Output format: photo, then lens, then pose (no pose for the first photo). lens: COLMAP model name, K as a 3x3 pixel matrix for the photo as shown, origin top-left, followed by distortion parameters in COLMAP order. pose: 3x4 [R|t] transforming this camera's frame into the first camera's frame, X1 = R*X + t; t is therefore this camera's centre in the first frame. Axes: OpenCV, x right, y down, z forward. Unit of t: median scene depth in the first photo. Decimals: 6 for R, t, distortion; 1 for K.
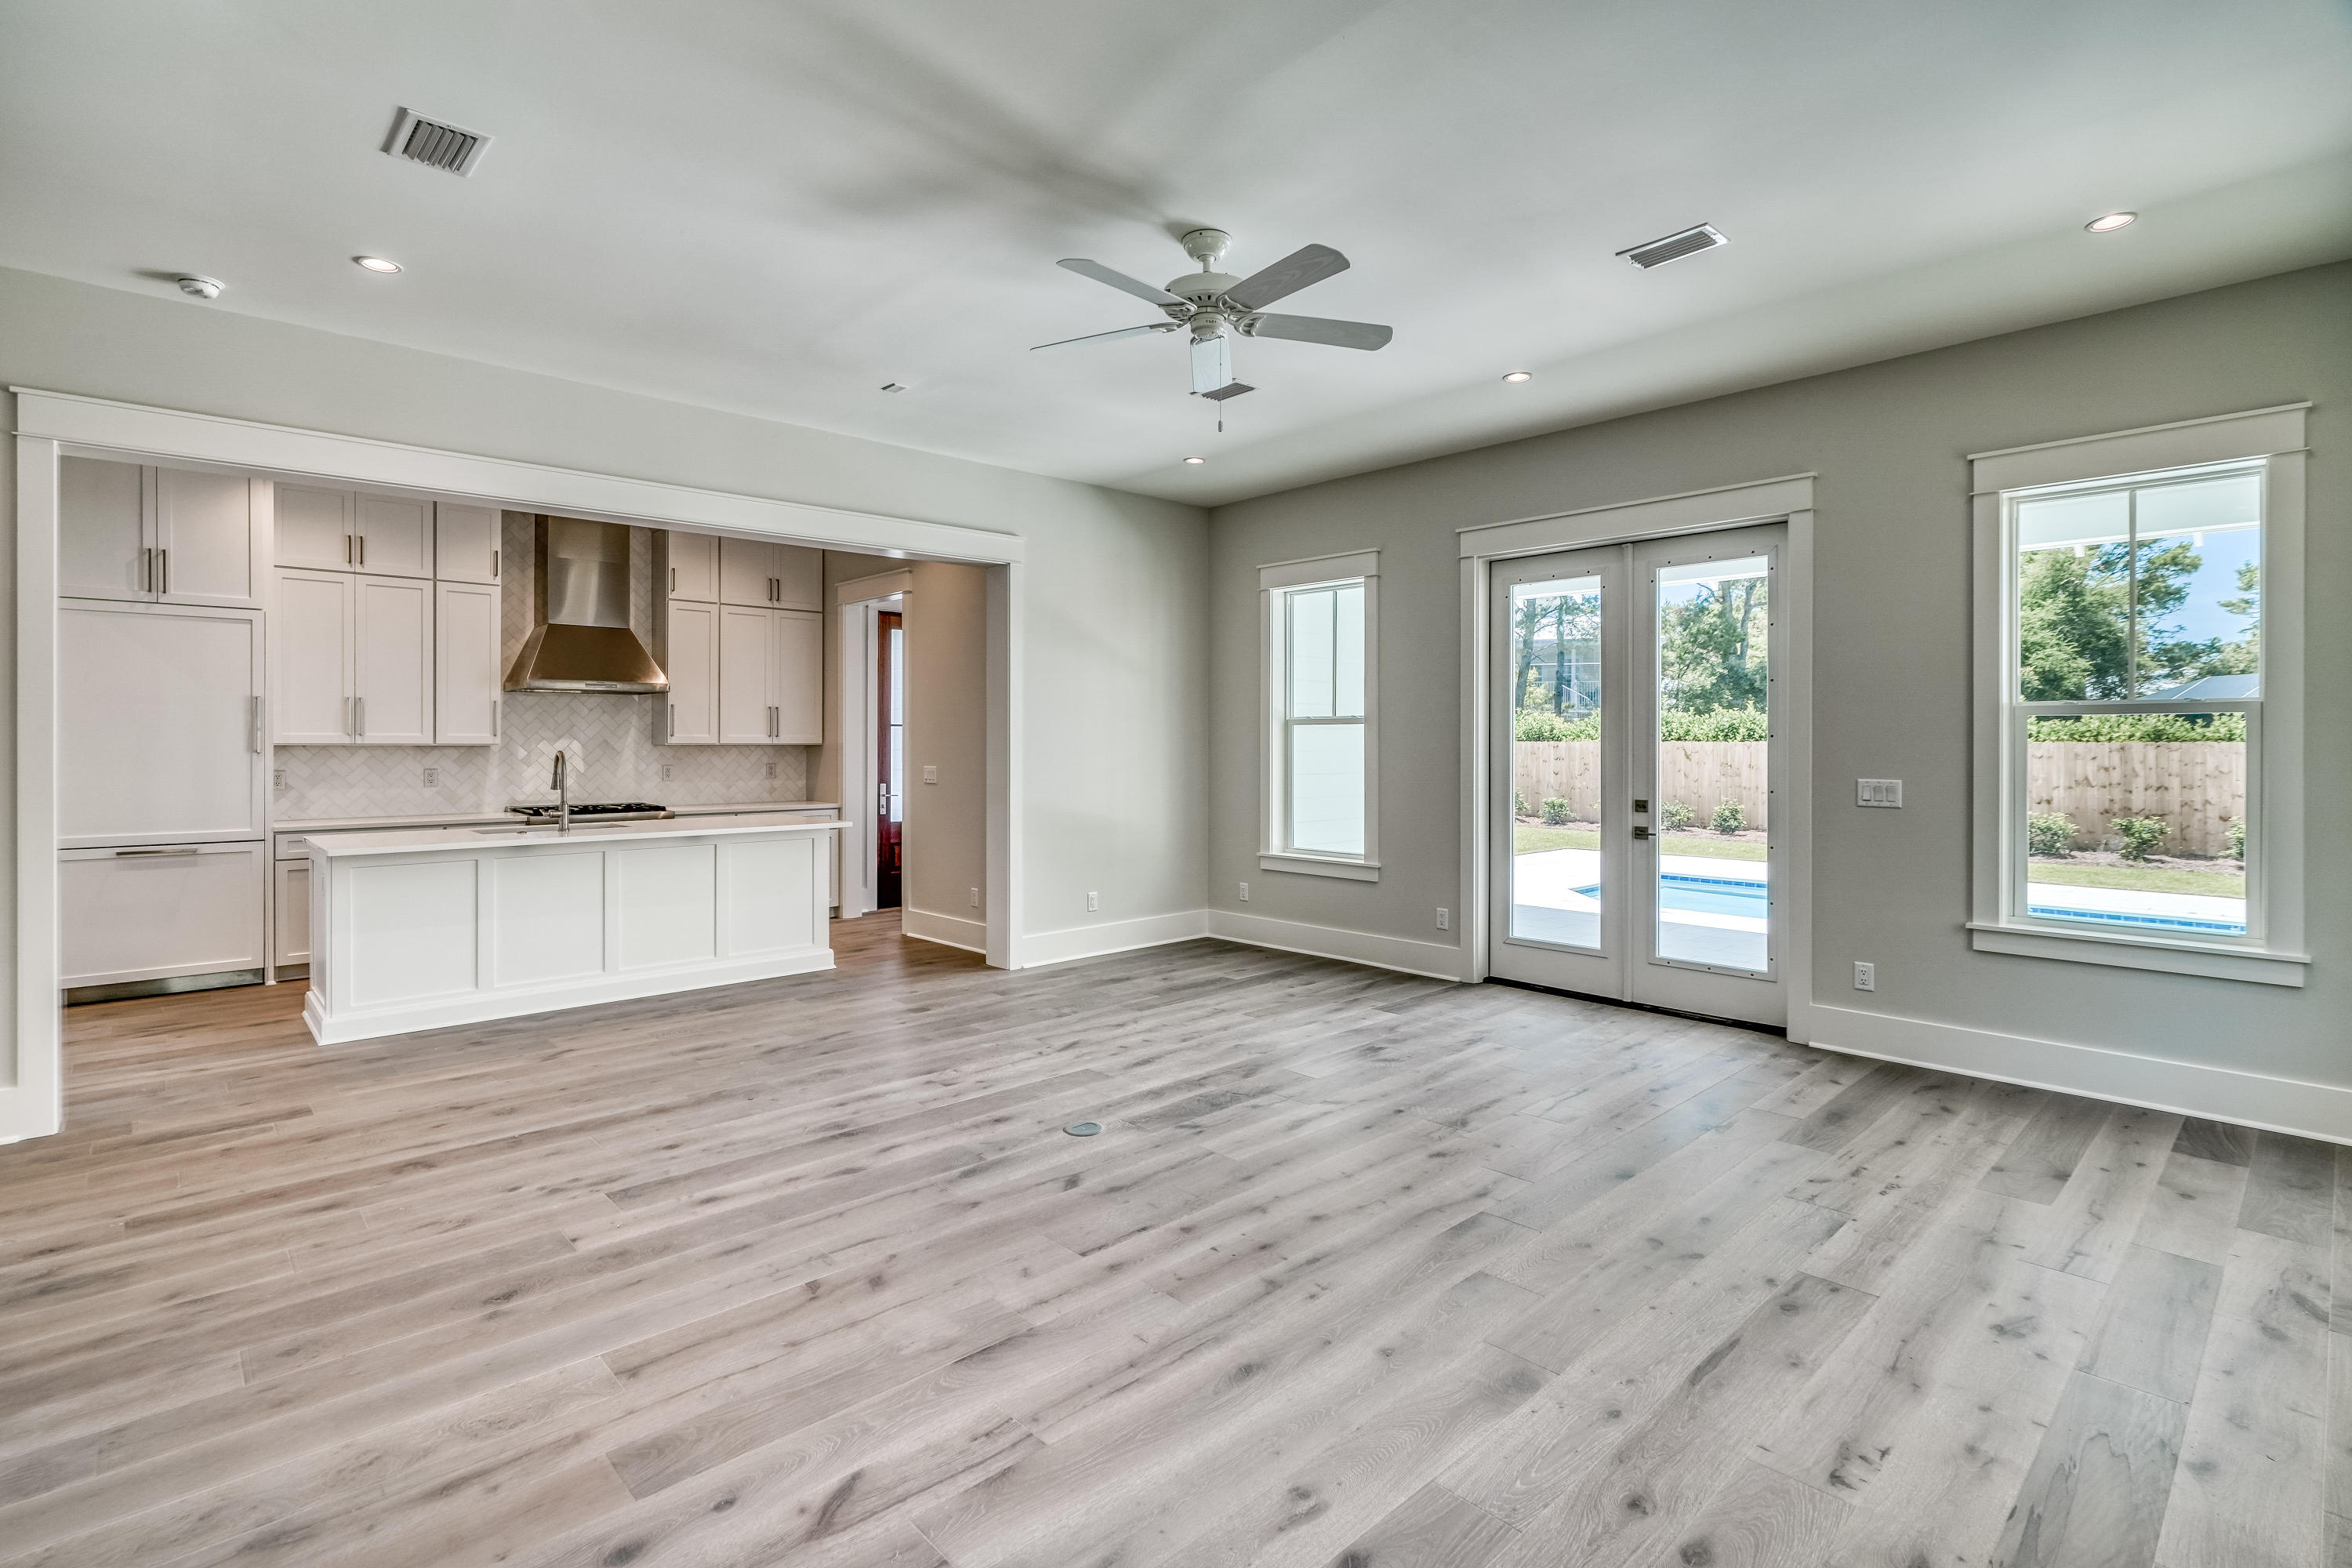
lens RADIAL K [[1087.7, 0, 1105.4], [0, 1087.7, 722.9], [0, 0, 1]] dist [-0.002402, 0.001056]
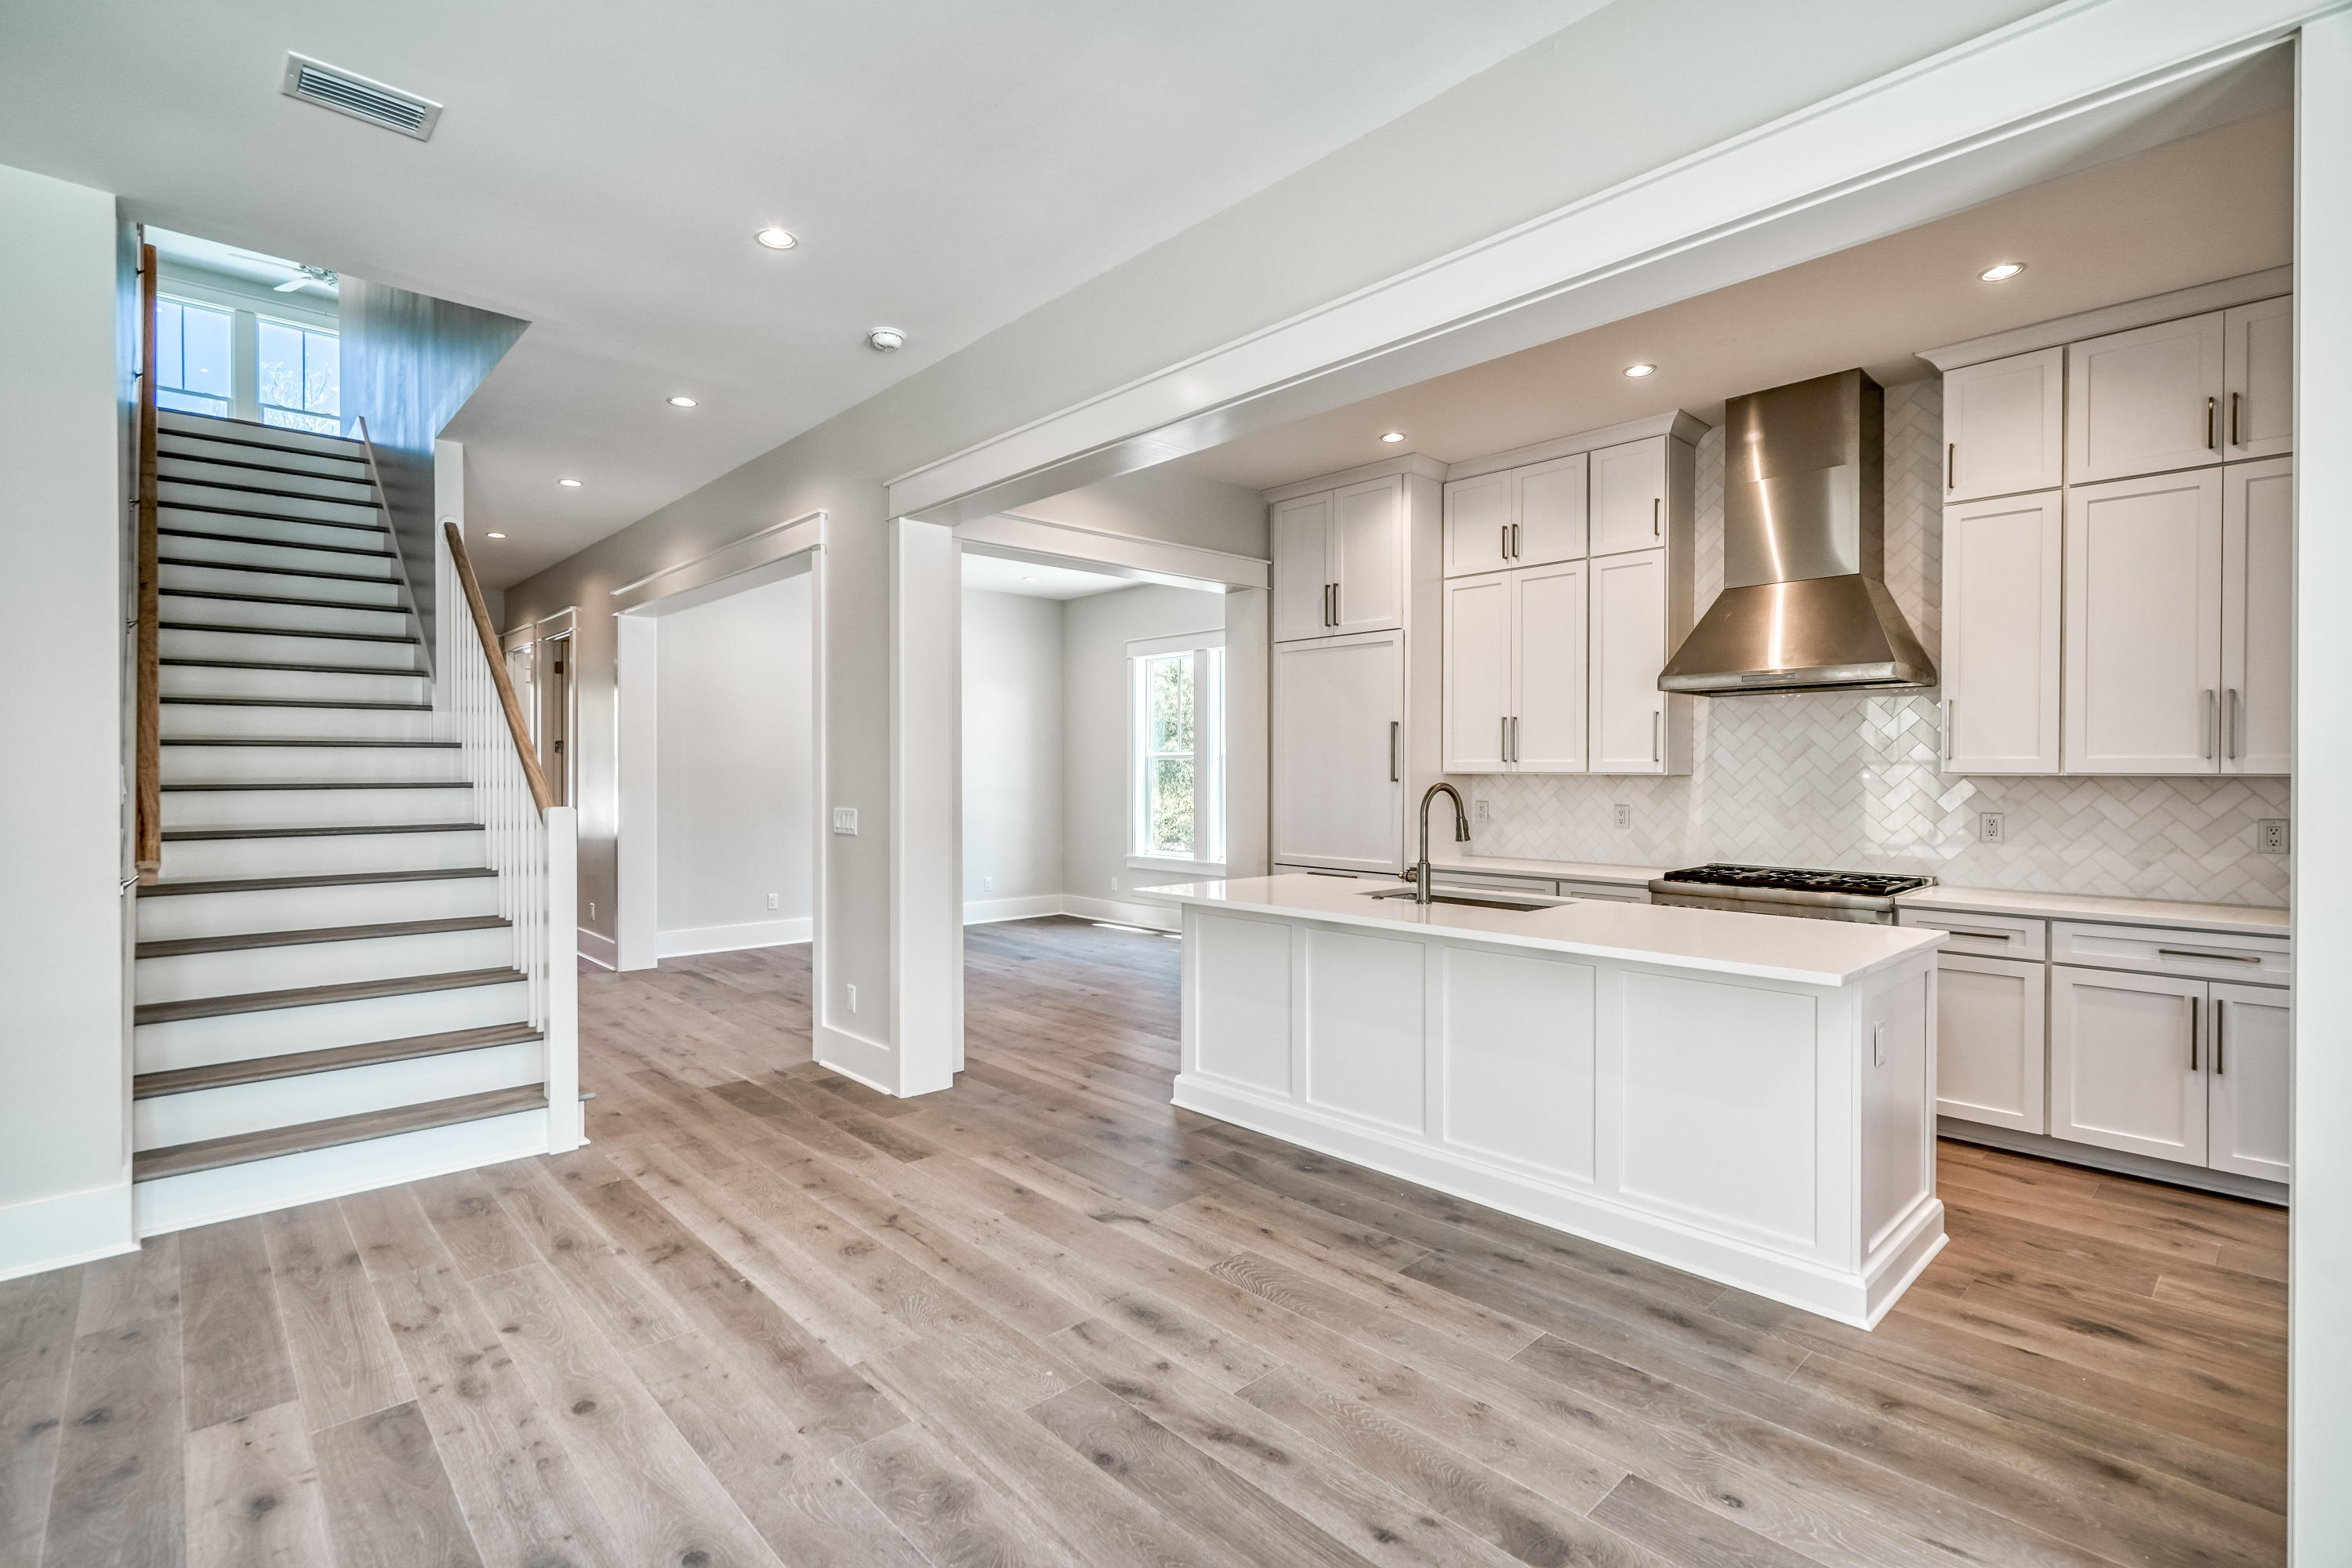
lens RADIAL K [[1087.7, 0, 1221.4], [0, 1087.7, 774.8], [0, 0, 1]] dist [-0.002402, 0.001056]
pose [[0.053275, 0.001031, -0.998579, 0.216723], [0.016777, 0.999857, 0.001928, 0.025268], [0.998439, -0.016856, 0.053250, 1.174030]]
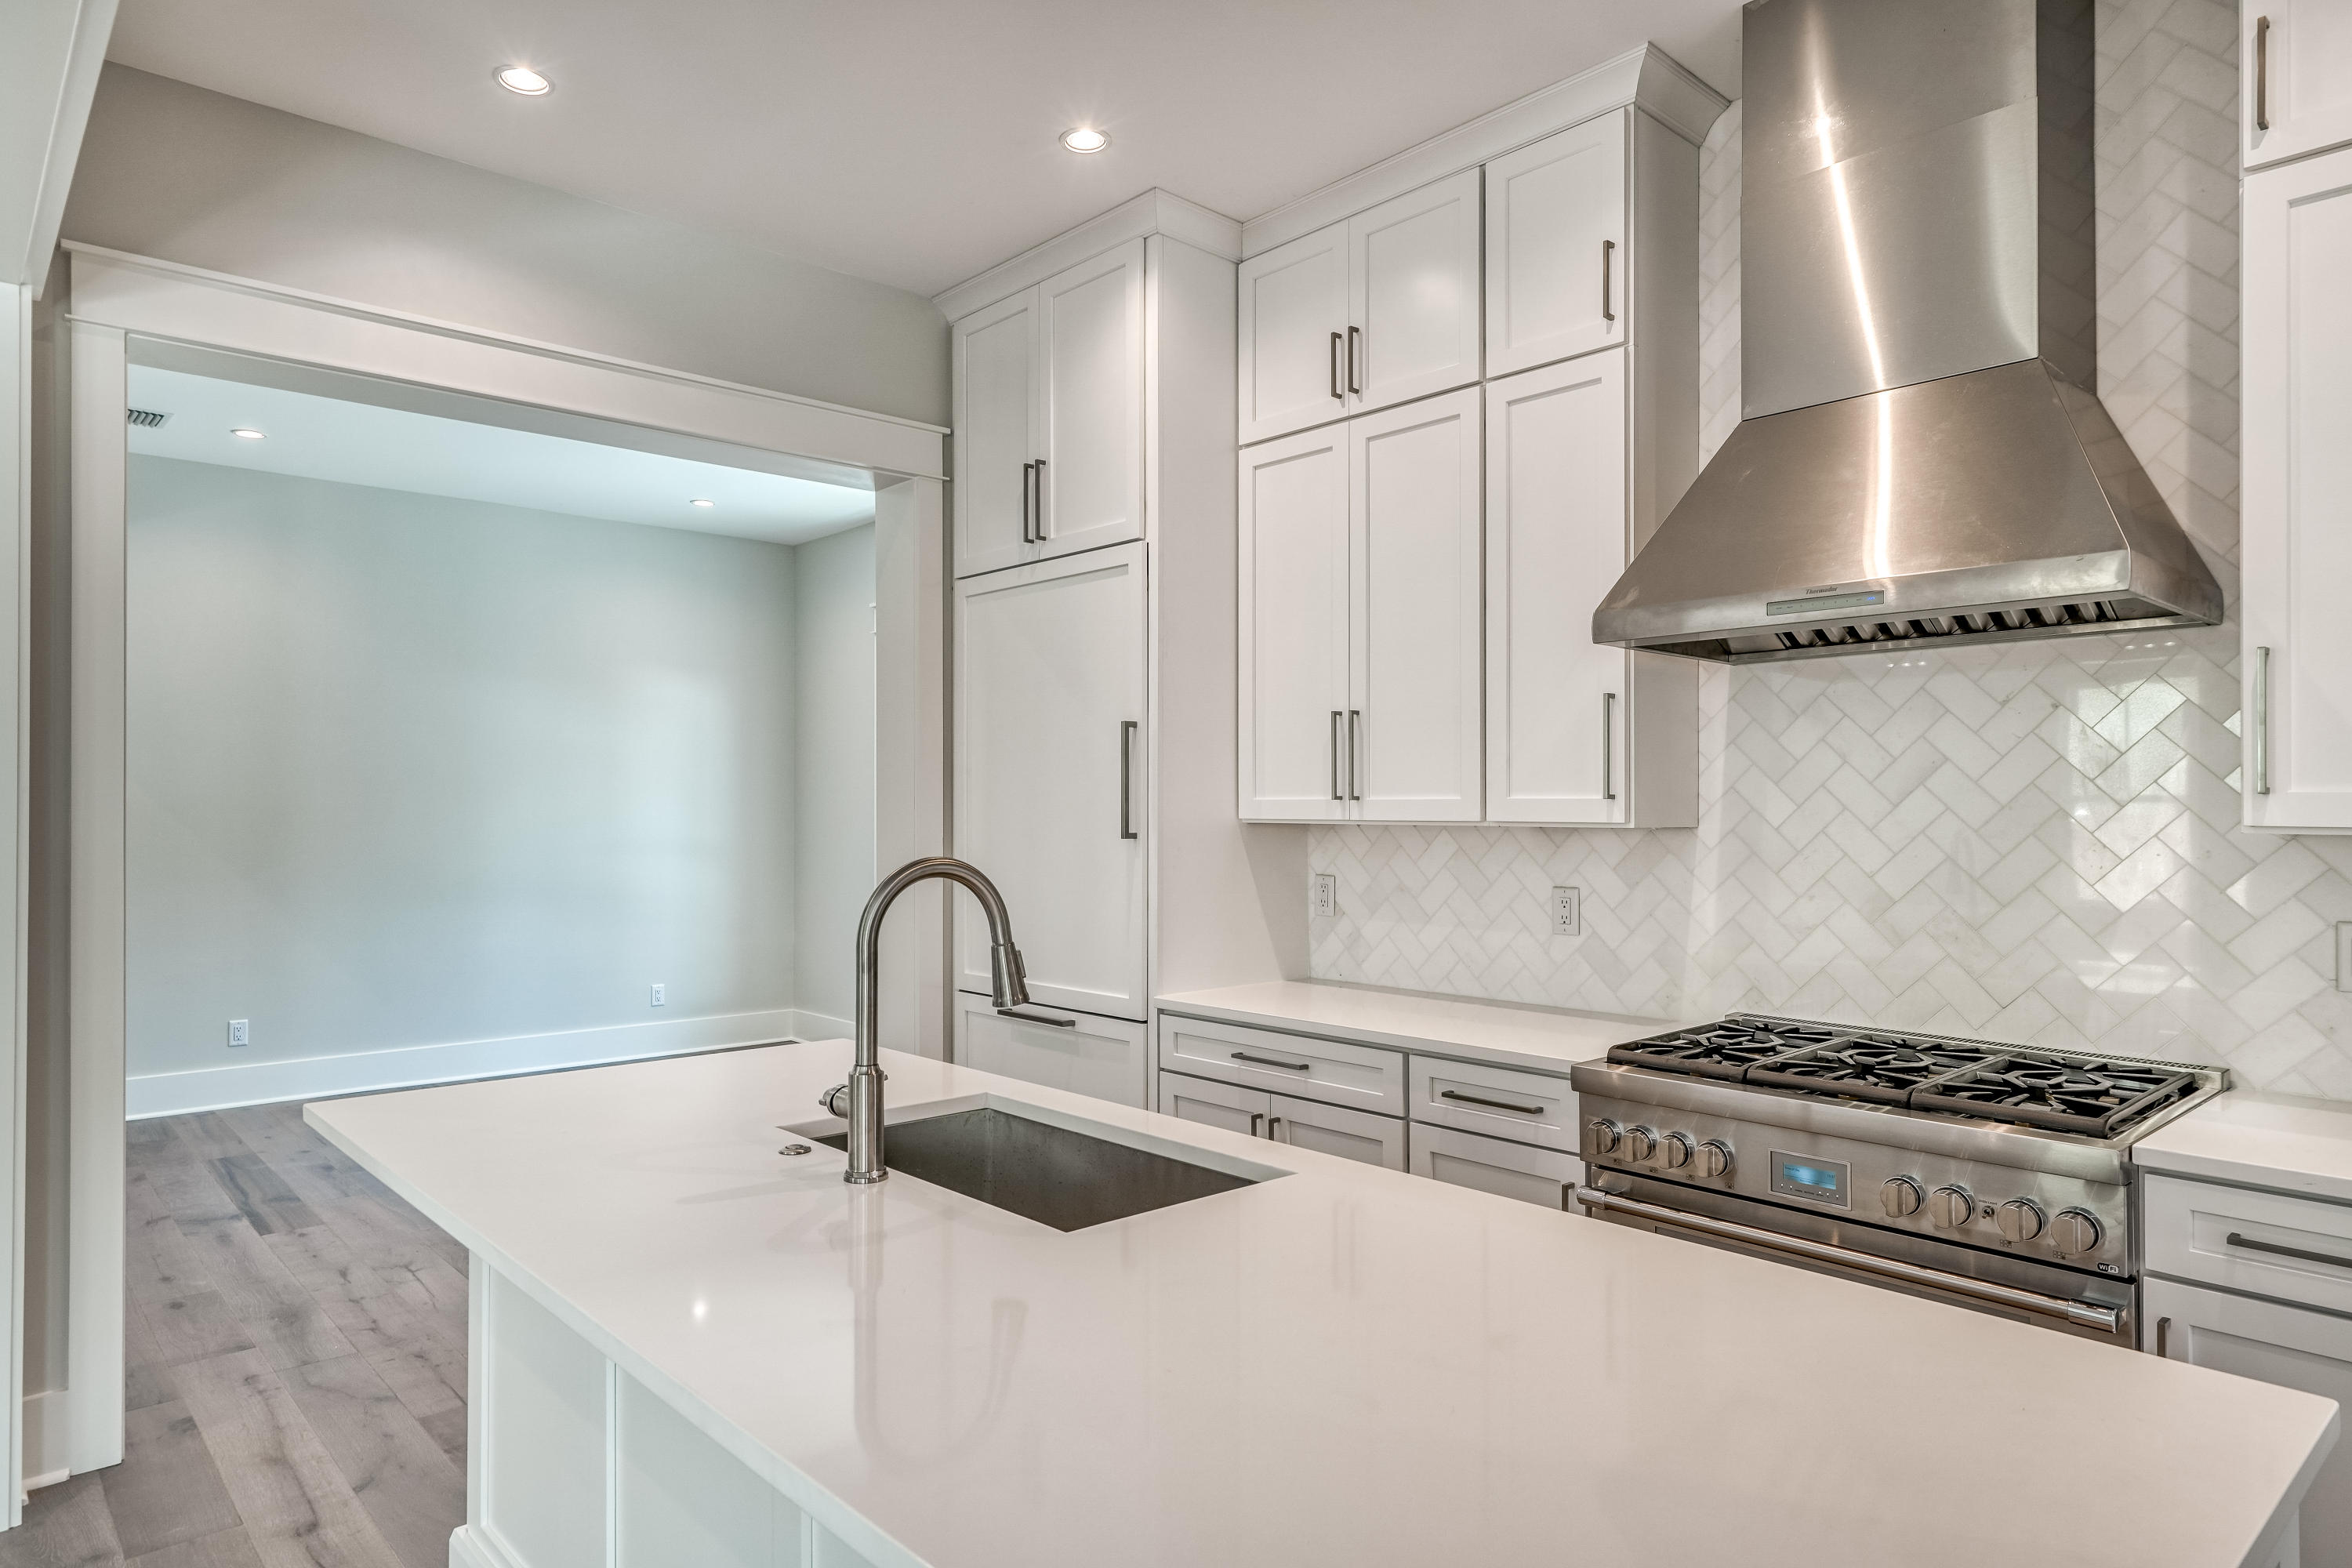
lens RADIAL K [[1403.6, 0, 1216.2], [0, 1403.6, 789.6], [0, 0, 1]] dist [0.009485, -0.001795]
pose [[0.034908, -0.015421, -0.999272, -0.238651], [0.018496, 0.999720, -0.014782, 0.023050], [0.999219, -0.017967, 0.035183, 1.490232]]
